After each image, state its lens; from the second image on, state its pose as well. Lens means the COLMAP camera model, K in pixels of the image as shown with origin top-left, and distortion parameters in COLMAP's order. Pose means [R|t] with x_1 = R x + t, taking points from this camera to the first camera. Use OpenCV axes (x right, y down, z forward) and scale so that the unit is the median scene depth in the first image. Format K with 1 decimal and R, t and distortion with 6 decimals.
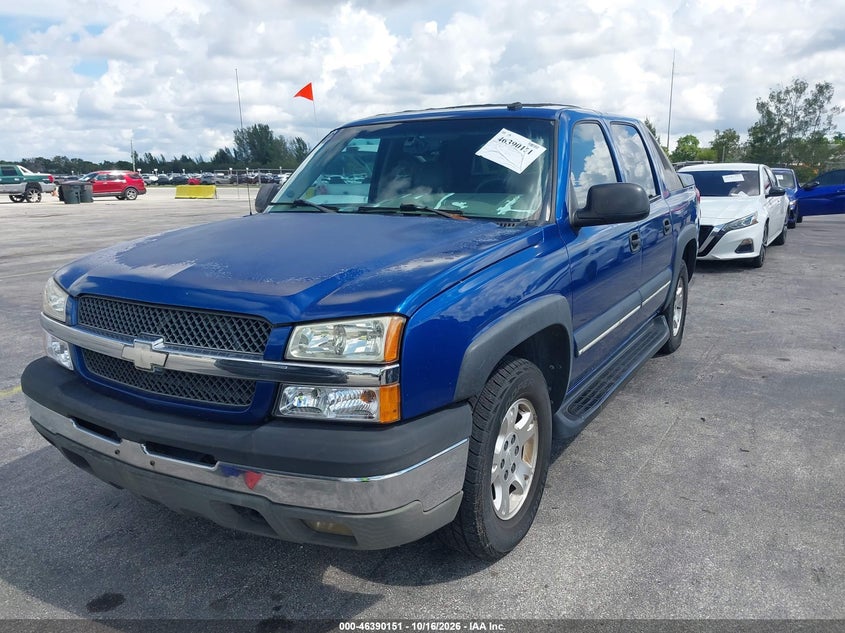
lens RADIAL K [[658.0, 0, 422.5], [0, 658.0, 316.5], [0, 0, 1]] dist [-0.007514, -0.004297]
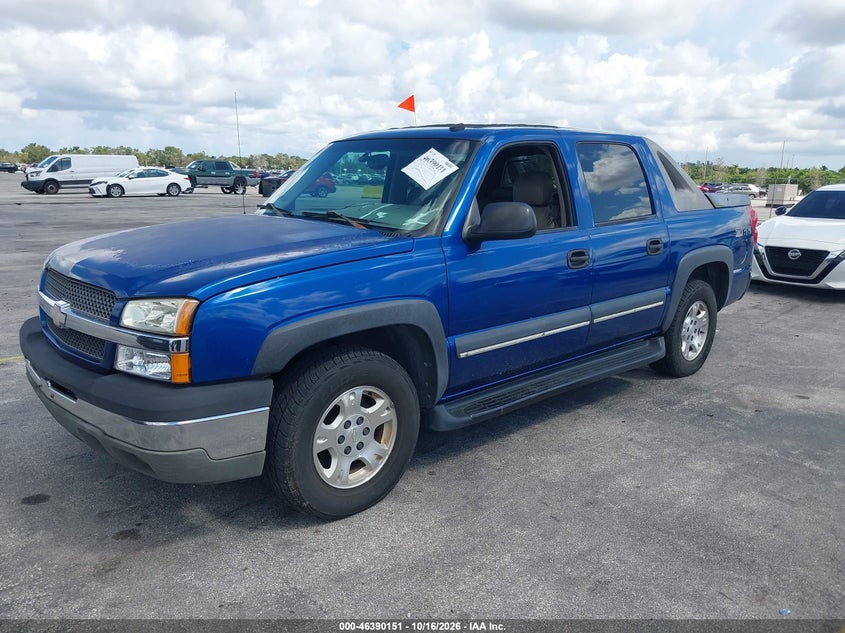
lens RADIAL K [[649.6, 0, 422.5], [0, 649.6, 316.5], [0, 0, 1]] dist [0.002402, 0.000918]
pose [[0.961988, 0.089879, -0.257879, 0.460193], [-0.090971, 0.995824, 0.007721, -0.011783], [0.257496, 0.016032, 0.966146, -0.062014]]
